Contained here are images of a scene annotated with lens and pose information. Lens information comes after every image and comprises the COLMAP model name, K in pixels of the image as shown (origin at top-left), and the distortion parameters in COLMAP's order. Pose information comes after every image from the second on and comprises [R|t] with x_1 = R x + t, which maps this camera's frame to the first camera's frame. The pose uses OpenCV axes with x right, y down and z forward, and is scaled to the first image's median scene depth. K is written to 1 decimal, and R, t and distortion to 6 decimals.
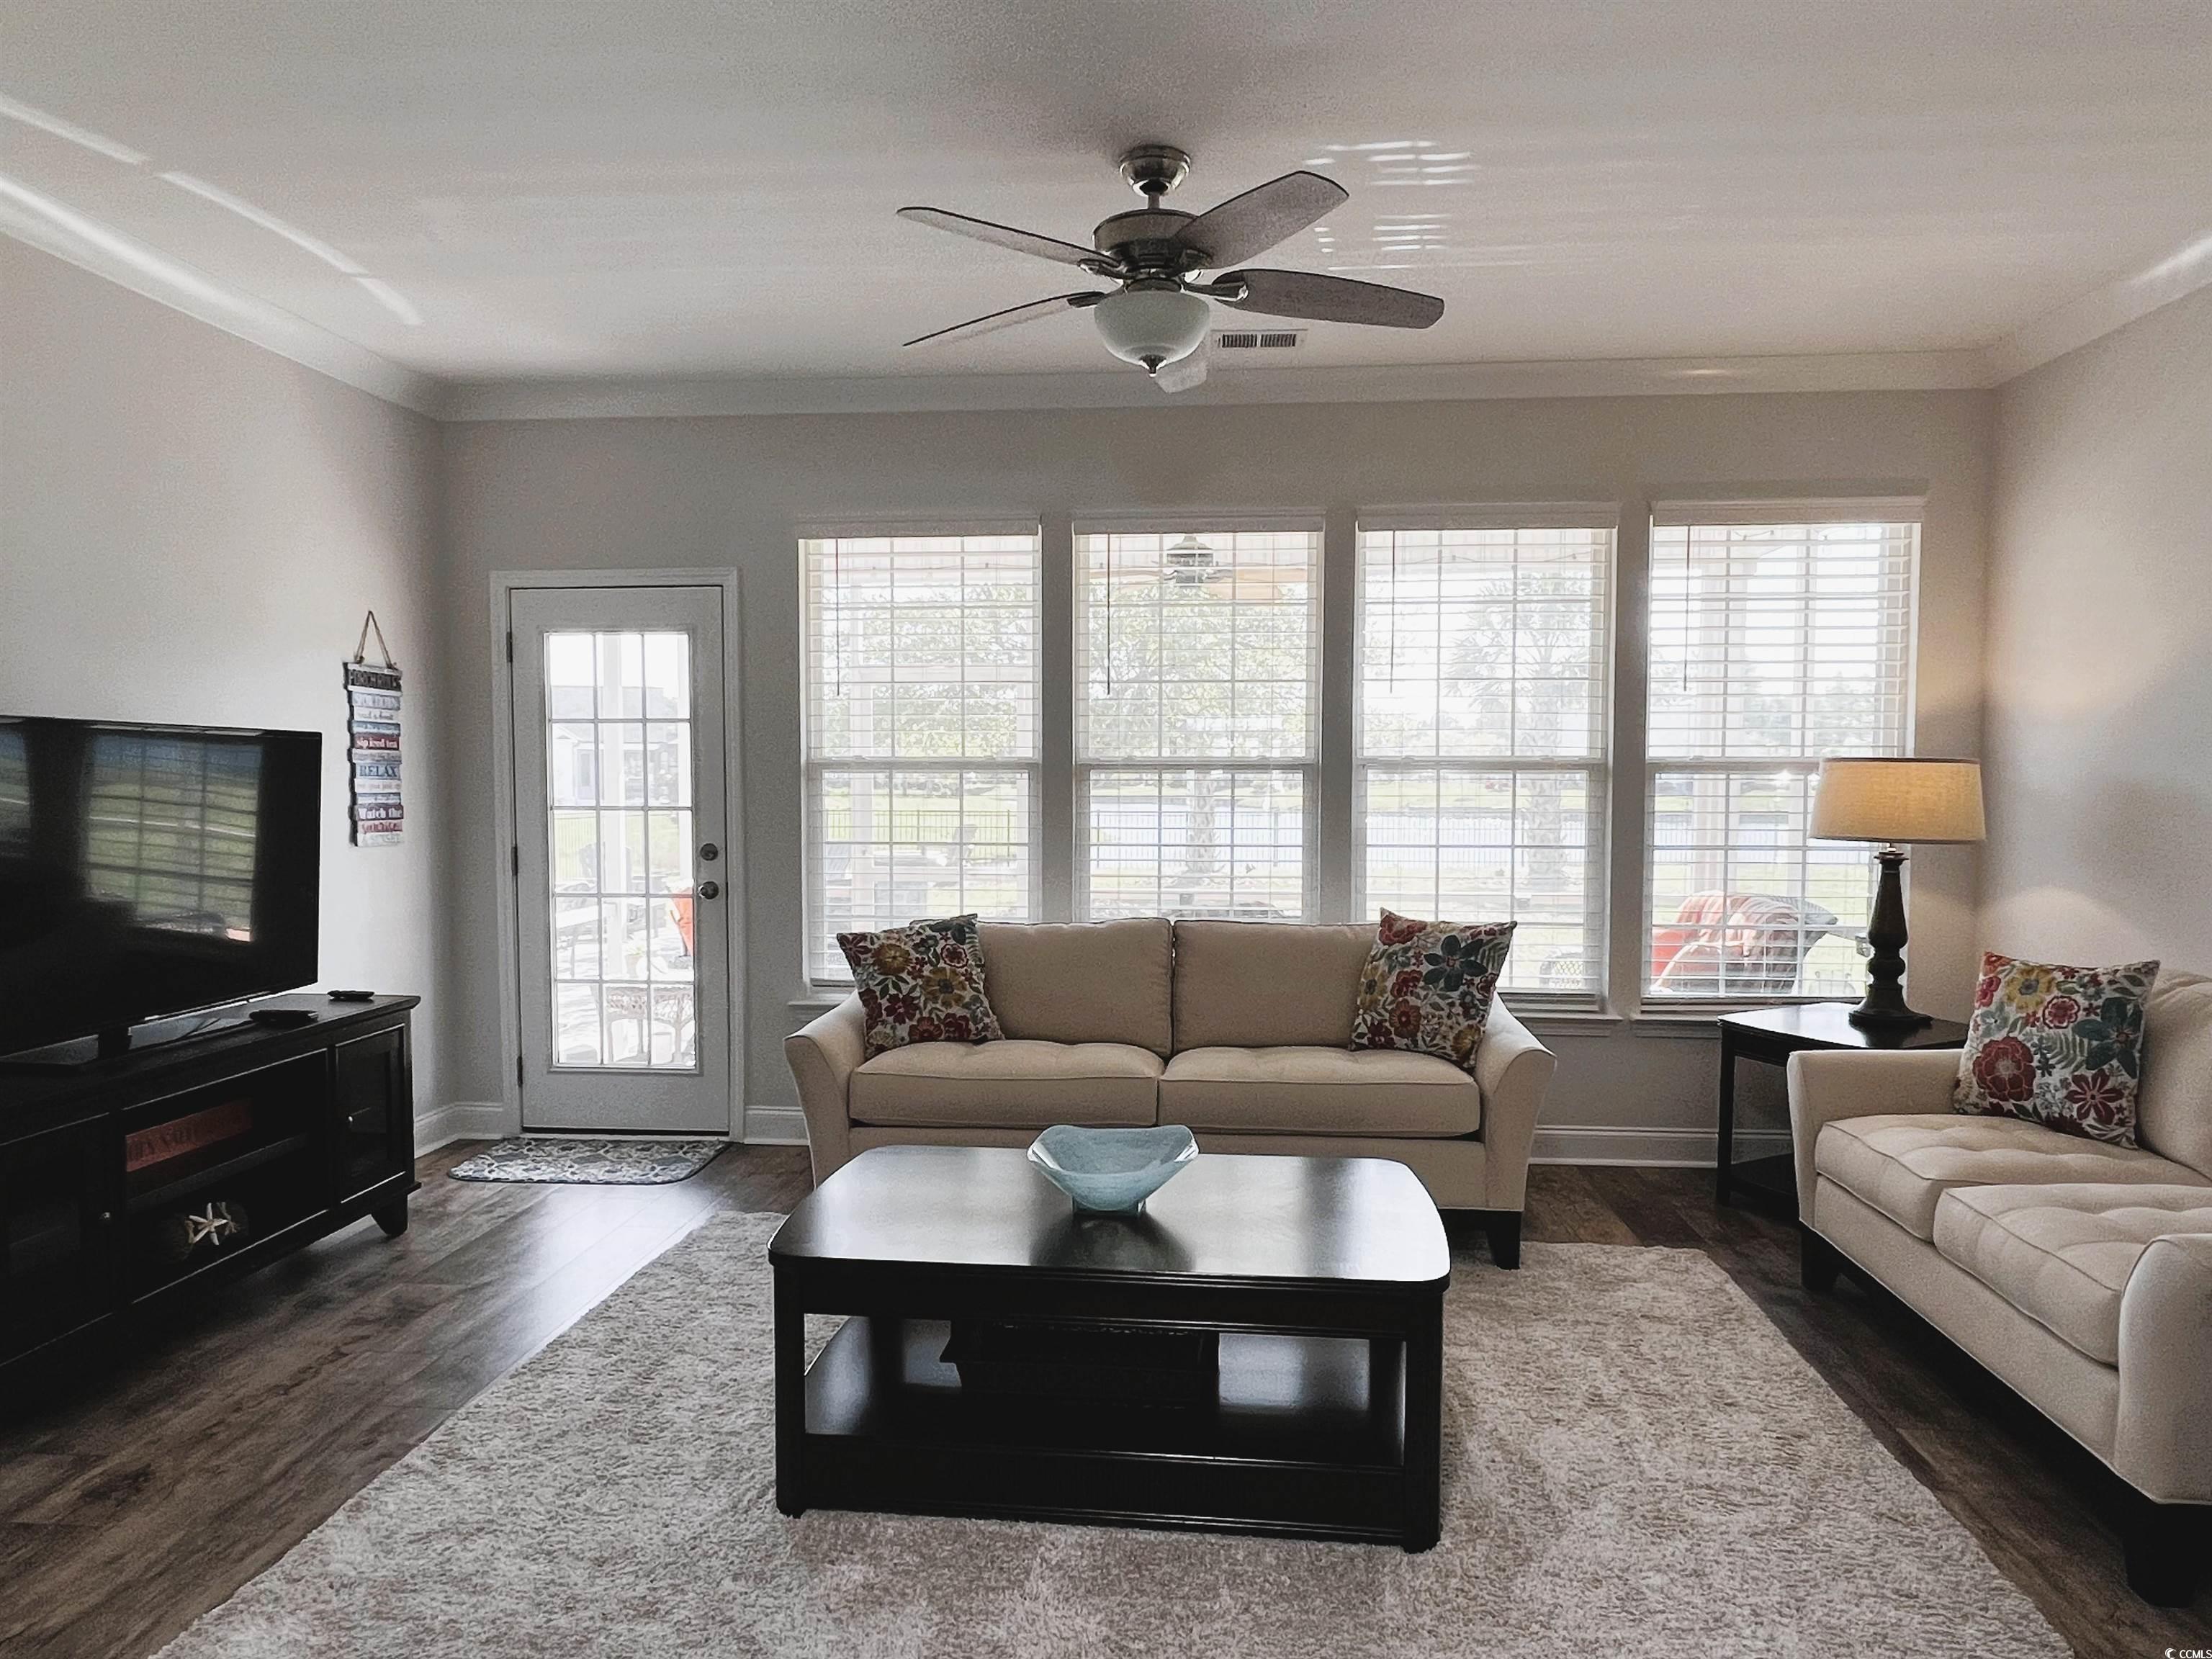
lens RADIAL K [[1374.8, 0, 1107.5], [0, 1374.8, 834.3], [0, 0, 1]] dist [0.004960, 0.002284]
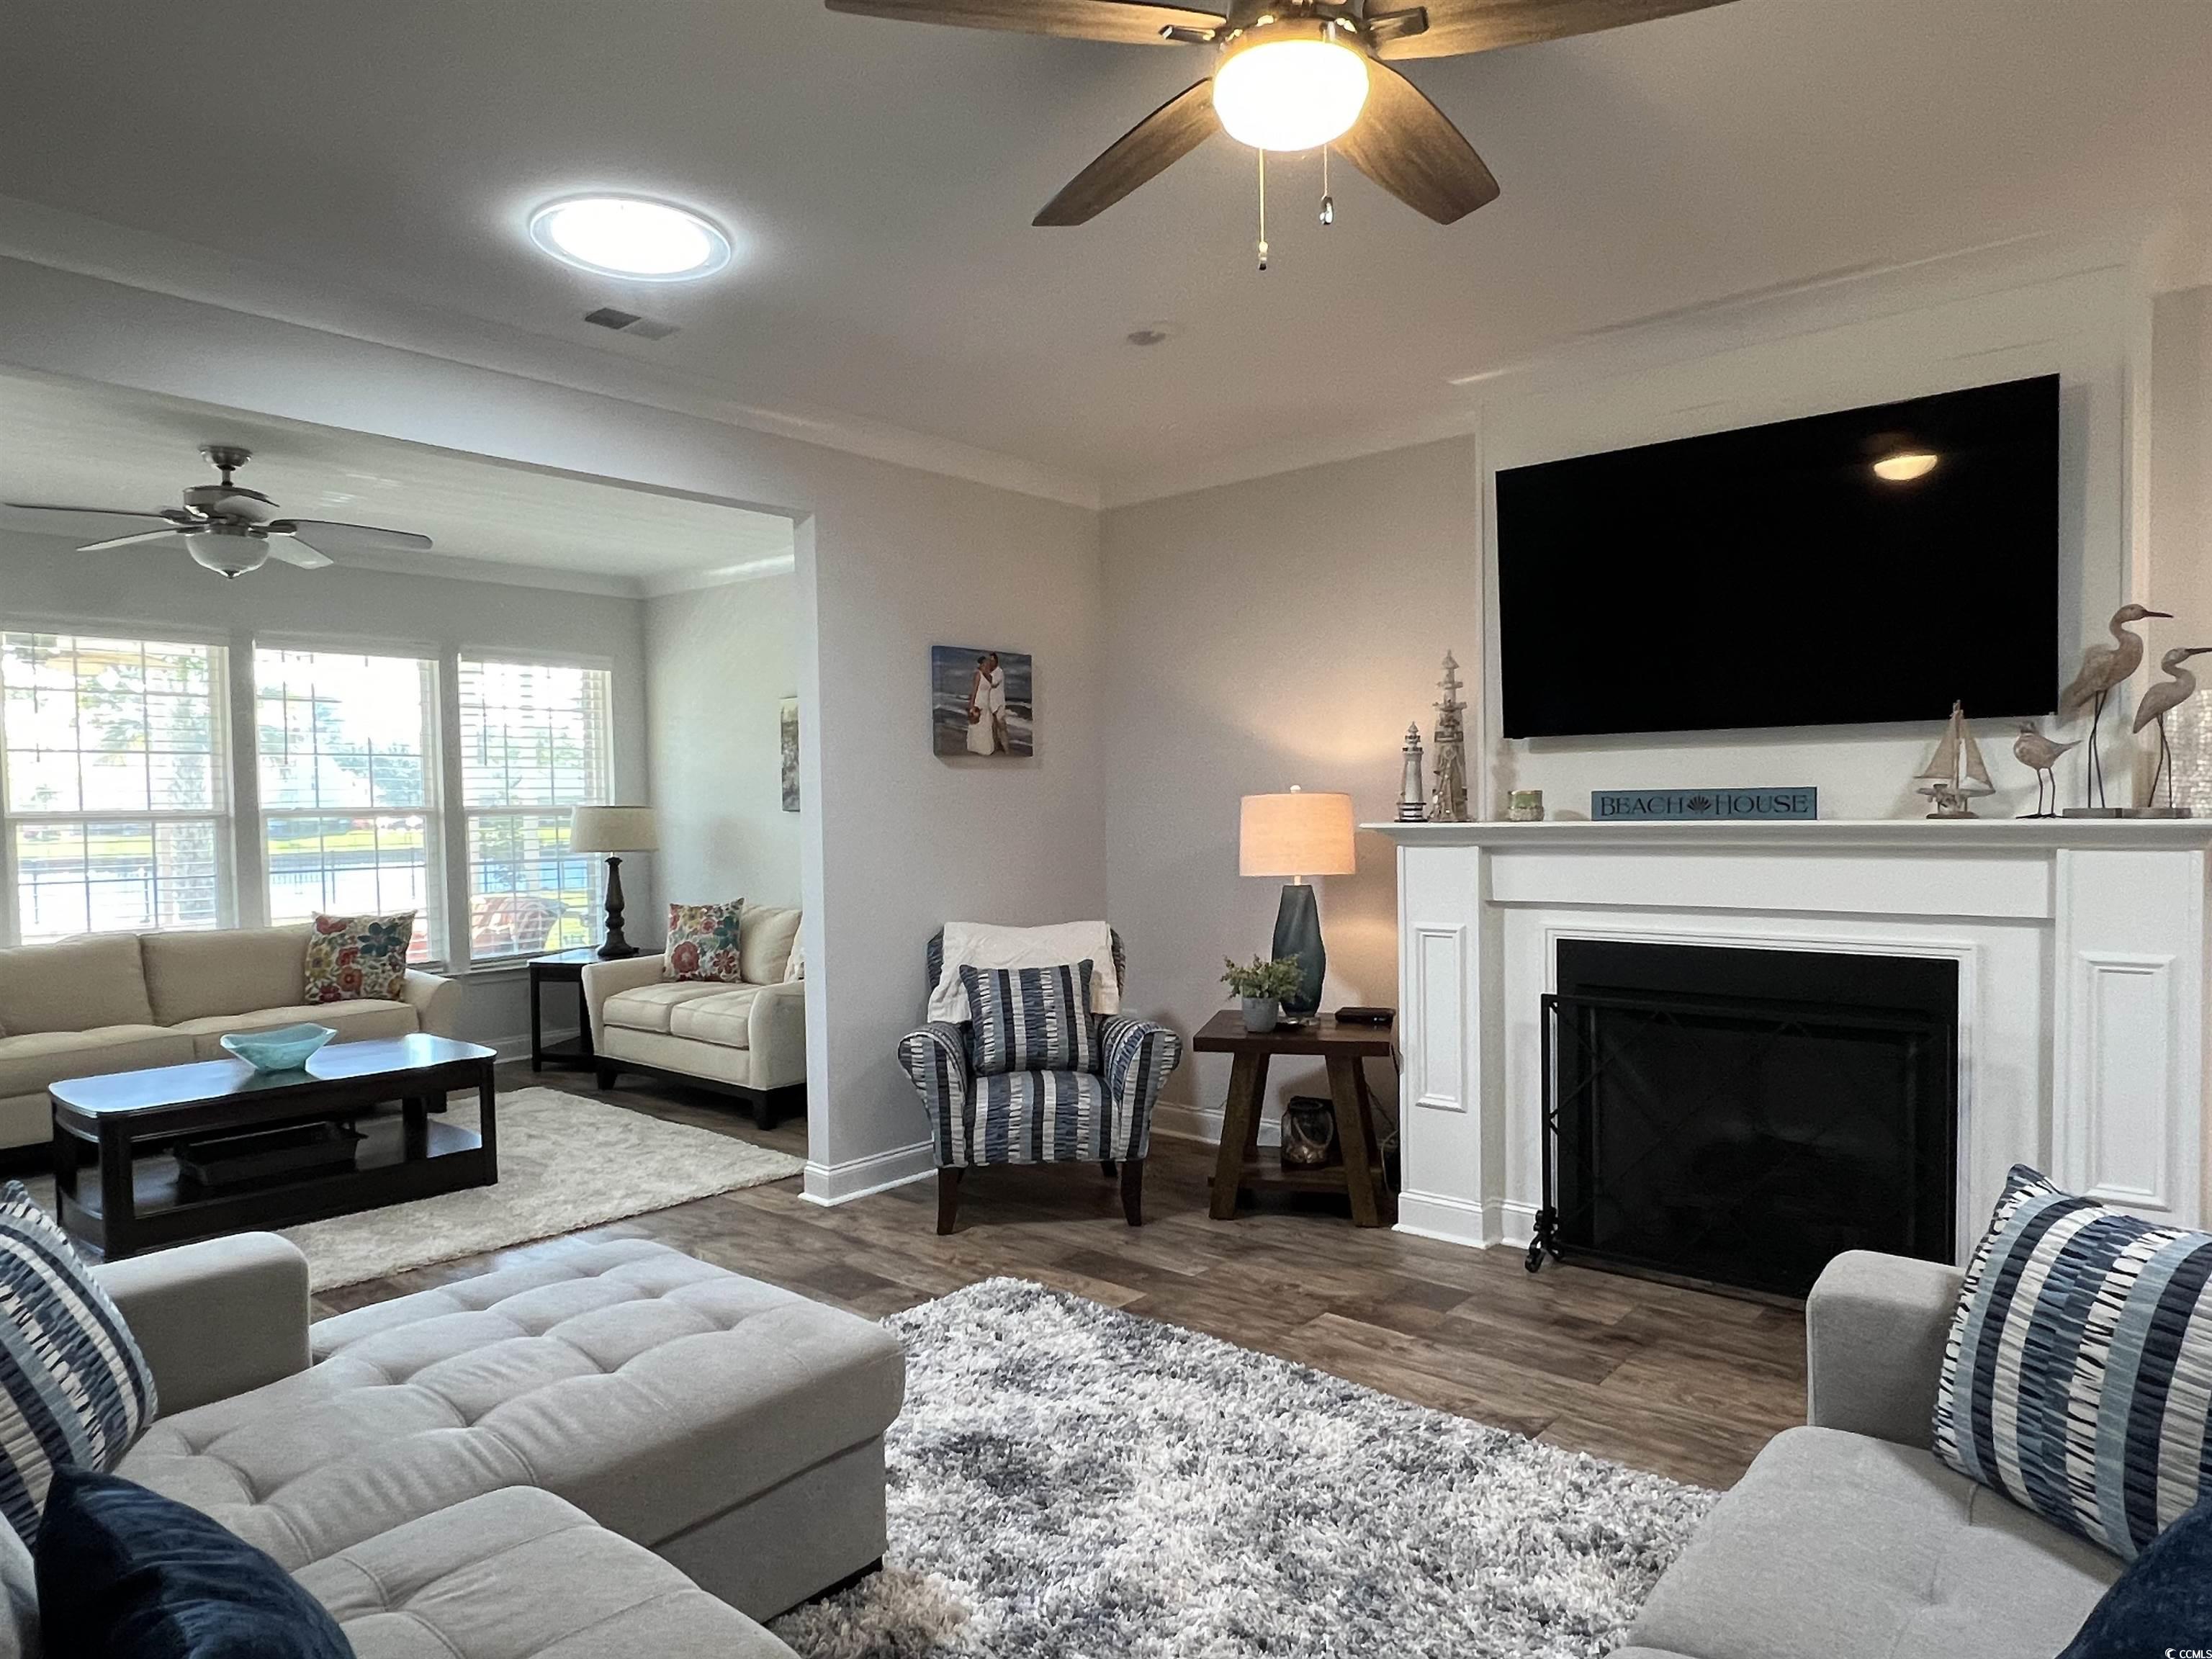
lens RADIAL K [[1374.8, 0, 1107.4], [0, 1374.8, 838.5], [0, 0, 1]] dist [0.004960, 0.002284]
pose [[0.582175, -0.031293, 0.812461, -0.533129], [0.058227, 0.998298, -0.003272, 0.031785], [-0.810976, 0.049212, 0.583007, -0.589751]]
